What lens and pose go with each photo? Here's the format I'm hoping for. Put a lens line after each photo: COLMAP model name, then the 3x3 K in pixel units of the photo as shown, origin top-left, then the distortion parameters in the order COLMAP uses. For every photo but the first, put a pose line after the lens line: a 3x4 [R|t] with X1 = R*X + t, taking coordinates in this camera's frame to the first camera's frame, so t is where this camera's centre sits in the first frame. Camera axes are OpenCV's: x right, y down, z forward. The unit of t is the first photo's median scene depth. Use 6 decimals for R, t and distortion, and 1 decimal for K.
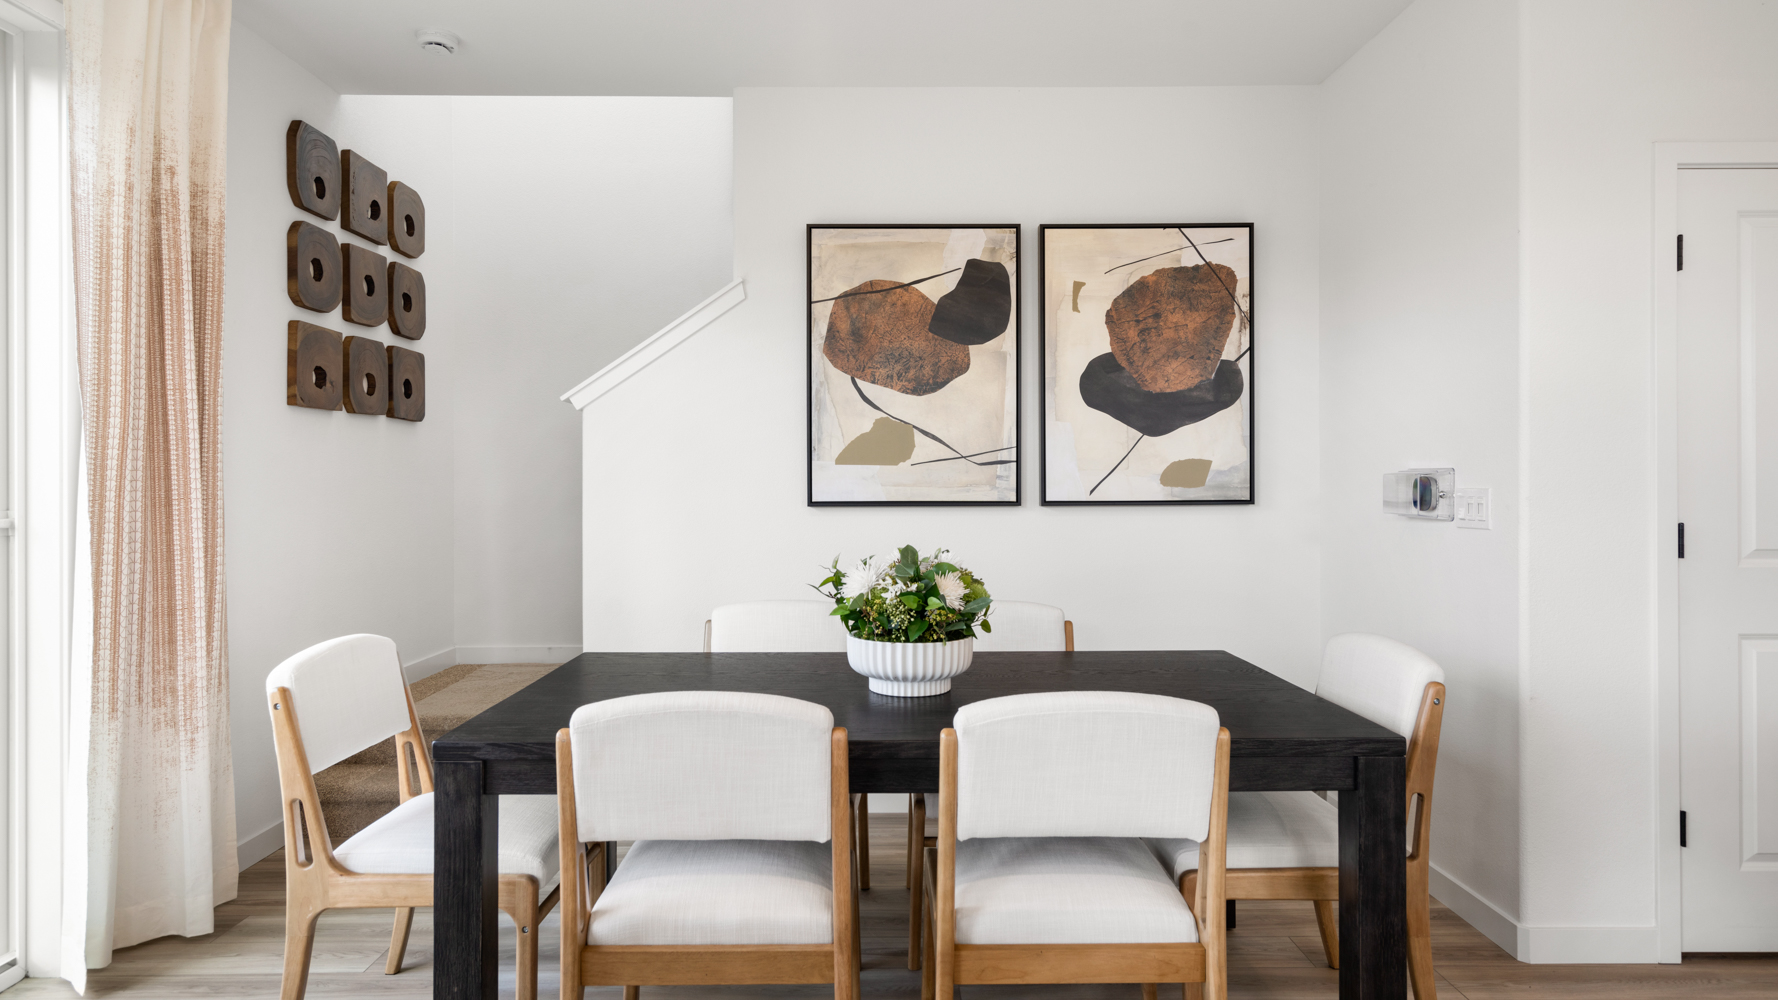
lens RADIAL K [[1058.8, 0, 891.7], [0, 1058.8, 492.5], [0, 0, 1]] dist [-0.000806, 0.000192]
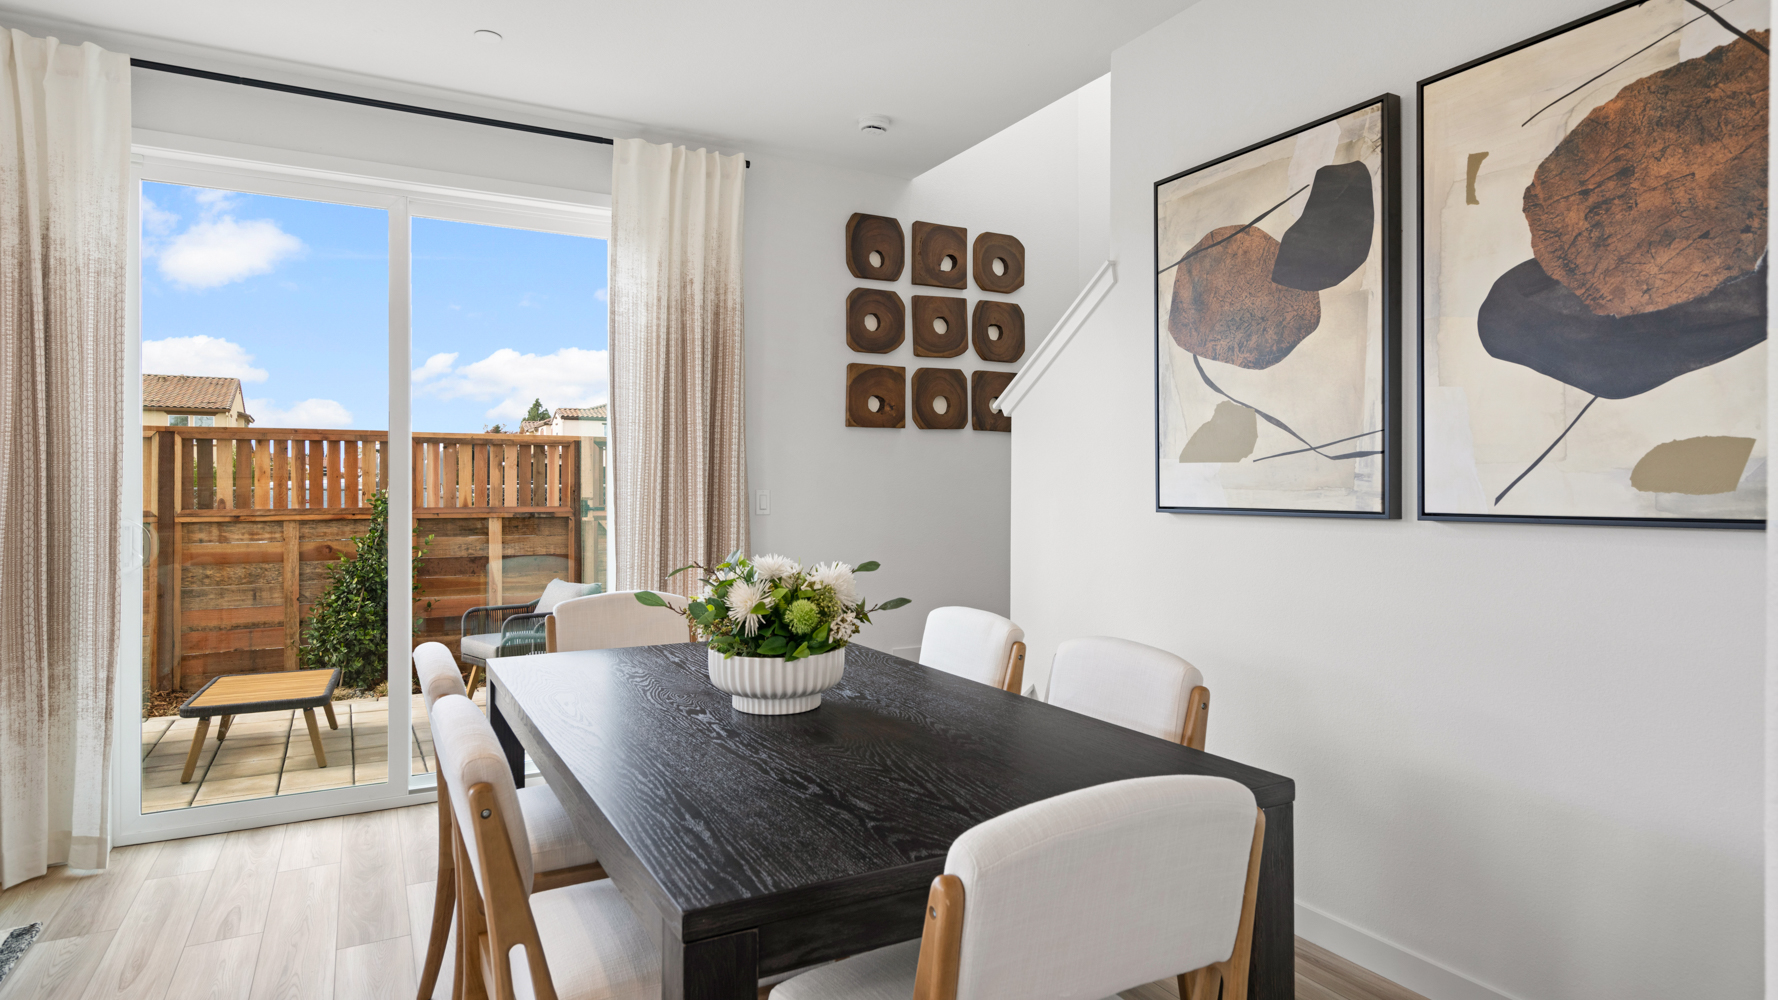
lens RADIAL K [[960.9, 0, 891.8], [0, 960.9, 494.8], [0, 0, 1]] dist [-0.001604, -0.000312]
pose [[0.469038, 0.009618, -0.883126, 0.507801], [-0.004443, 0.999954, 0.008531, -0.006429], [0.883167, -0.000077, 0.469059, 0.445147]]
